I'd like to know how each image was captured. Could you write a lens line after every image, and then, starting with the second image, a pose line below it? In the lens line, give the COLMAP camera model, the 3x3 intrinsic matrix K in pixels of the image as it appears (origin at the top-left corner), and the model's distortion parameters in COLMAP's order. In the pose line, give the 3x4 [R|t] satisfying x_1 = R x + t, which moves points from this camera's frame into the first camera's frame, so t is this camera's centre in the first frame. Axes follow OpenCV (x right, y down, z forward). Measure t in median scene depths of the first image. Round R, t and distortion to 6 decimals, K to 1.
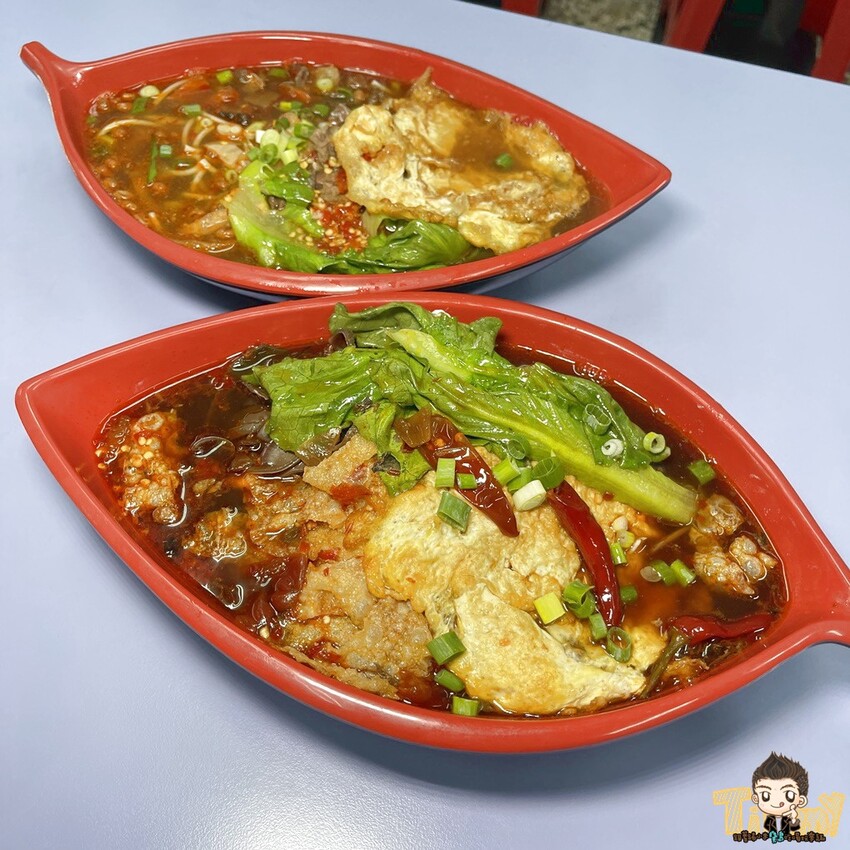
lens RADIAL K [[861.8, 0, 425.0], [0, 861.8, 425.0], [0, 0, 1]] dist [0.026026, -0.064512]
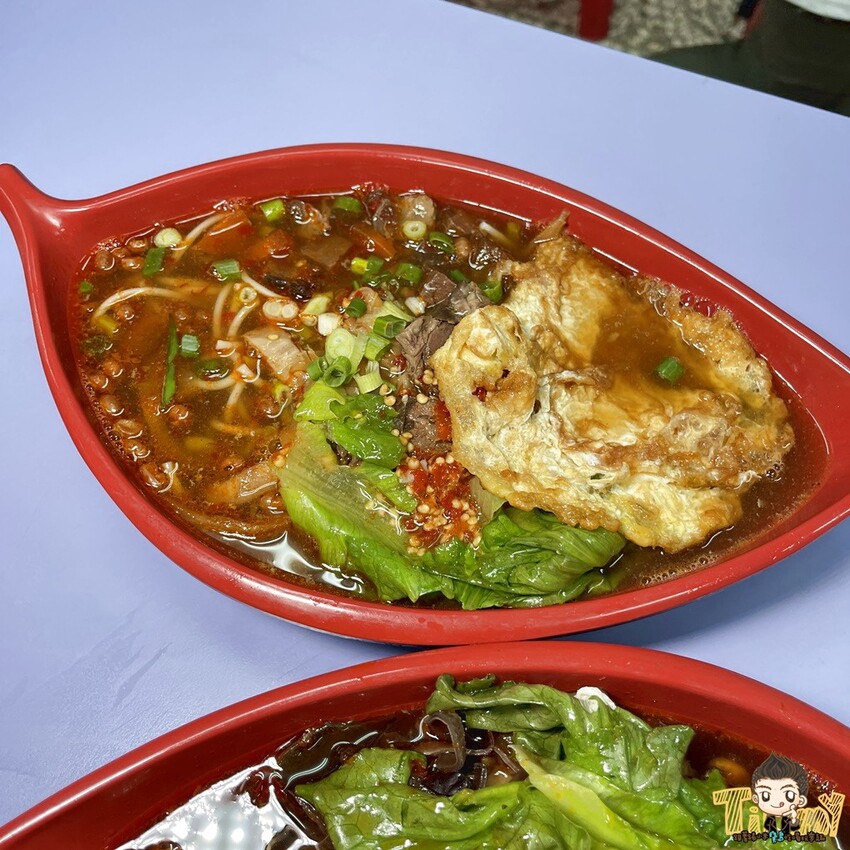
lens RADIAL K [[861.8, 0, 425.0], [0, 861.8, 425.0], [0, 0, 1]] dist [0.026026, -0.064512]
pose [[0.998672, 0.044485, -0.025997, -0.088091], [-0.041131, 0.992193, 0.117732, -0.343079], [0.031031, -0.116507, 0.992705, 0.302293]]
